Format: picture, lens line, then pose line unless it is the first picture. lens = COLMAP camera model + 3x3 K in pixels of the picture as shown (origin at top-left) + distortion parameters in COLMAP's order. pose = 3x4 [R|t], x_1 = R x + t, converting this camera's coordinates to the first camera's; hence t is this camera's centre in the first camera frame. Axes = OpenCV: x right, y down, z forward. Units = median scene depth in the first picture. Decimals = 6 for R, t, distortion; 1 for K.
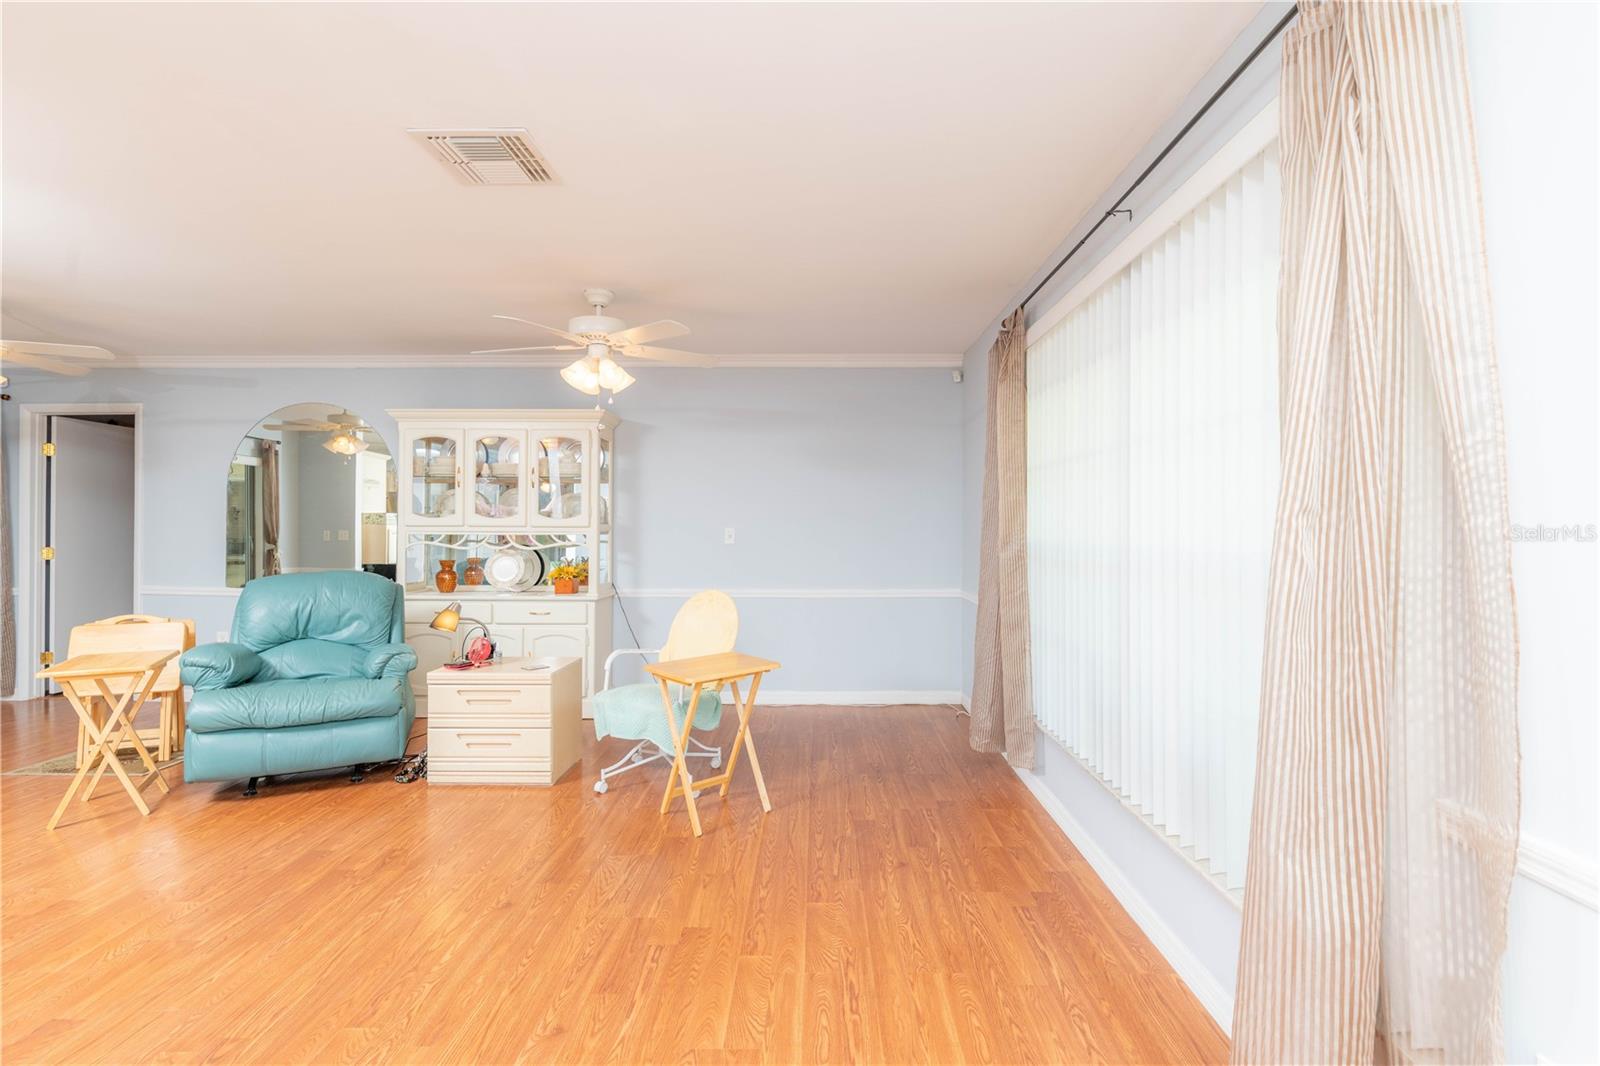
lens RADIAL K [[746.7, 0, 801.8], [0, 746.7, 525.6], [0, 0, 1]] dist [0.000969, -0.000403]
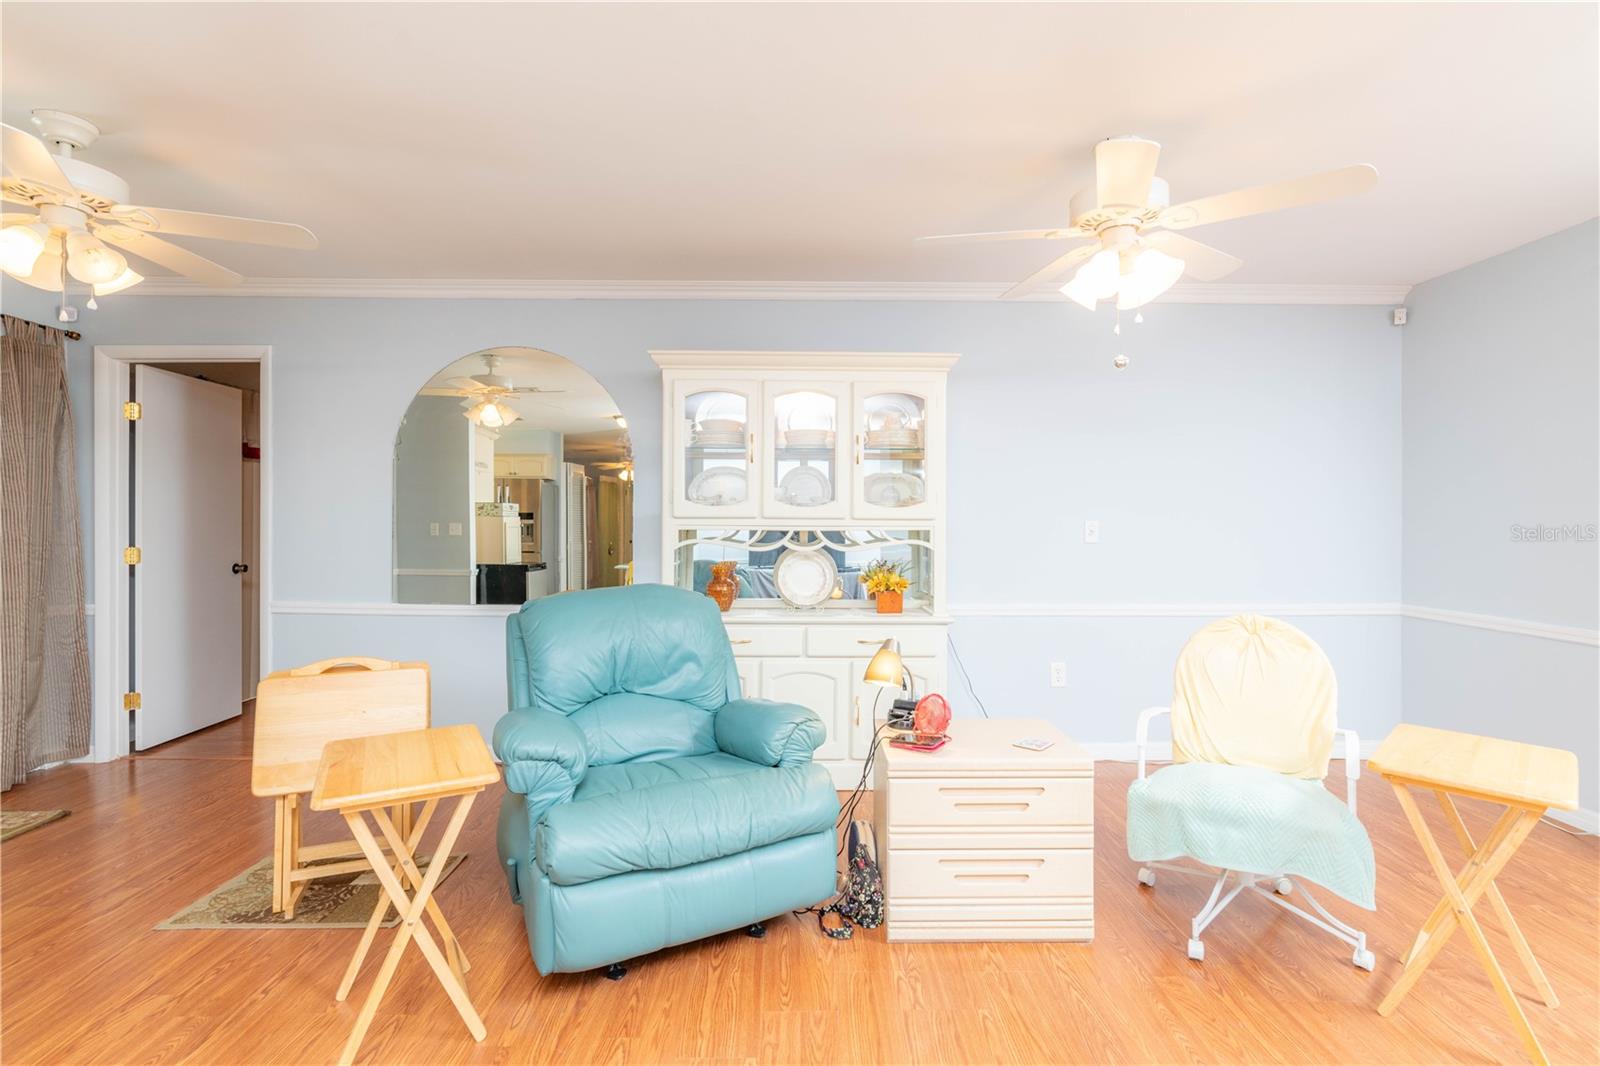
lens RADIAL K [[746.7, 0, 807.3], [0, 746.7, 523.4], [0, 0, 1]] dist [0.000969, -0.000403]
pose [[0.999420, -0.000369, 0.034063, -0.428518], [0.000117, 0.999973, 0.007395, 0.000951], [-0.034065, -0.007387, 0.999392, 0.289761]]
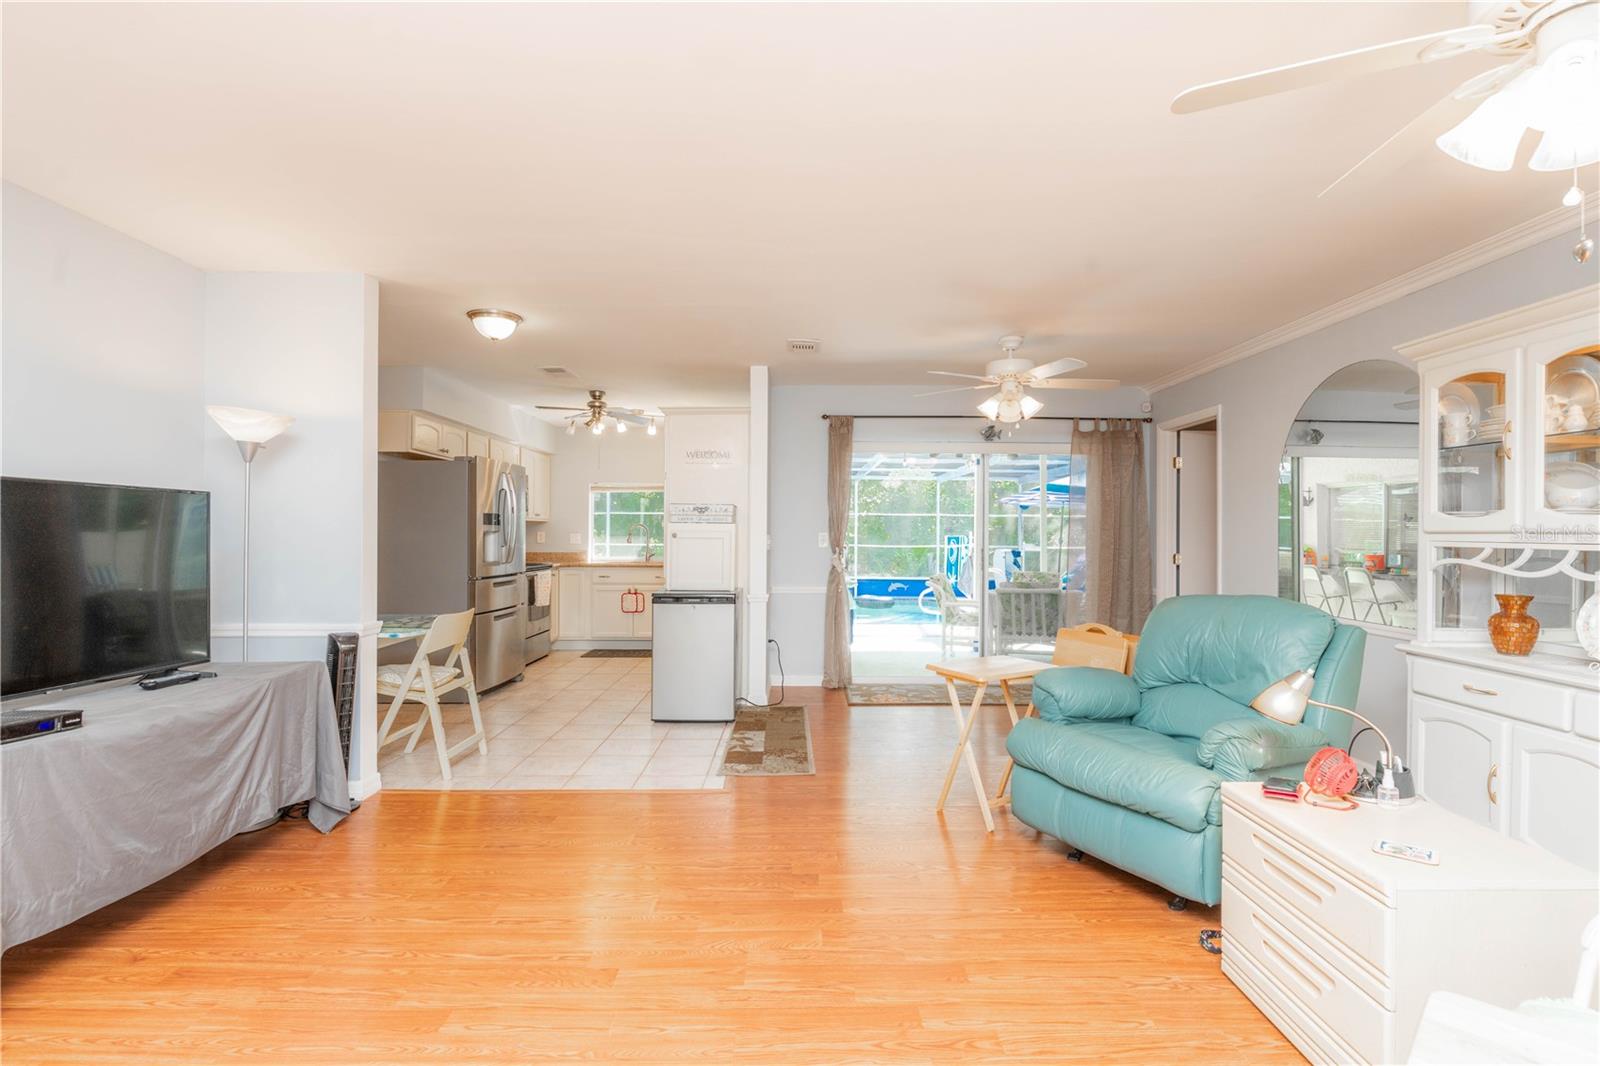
lens RADIAL K [[746.7, 0, 807.3], [0, 746.7, 532.6], [0, 0, 1]] dist [0.000969, -0.000403]
pose [[0.036870, -0.002522, -0.999317, 0.051488], [-0.000121, 0.999997, -0.002528, 0.002383], [0.999320, 0.000214, 0.036869, 0.475910]]
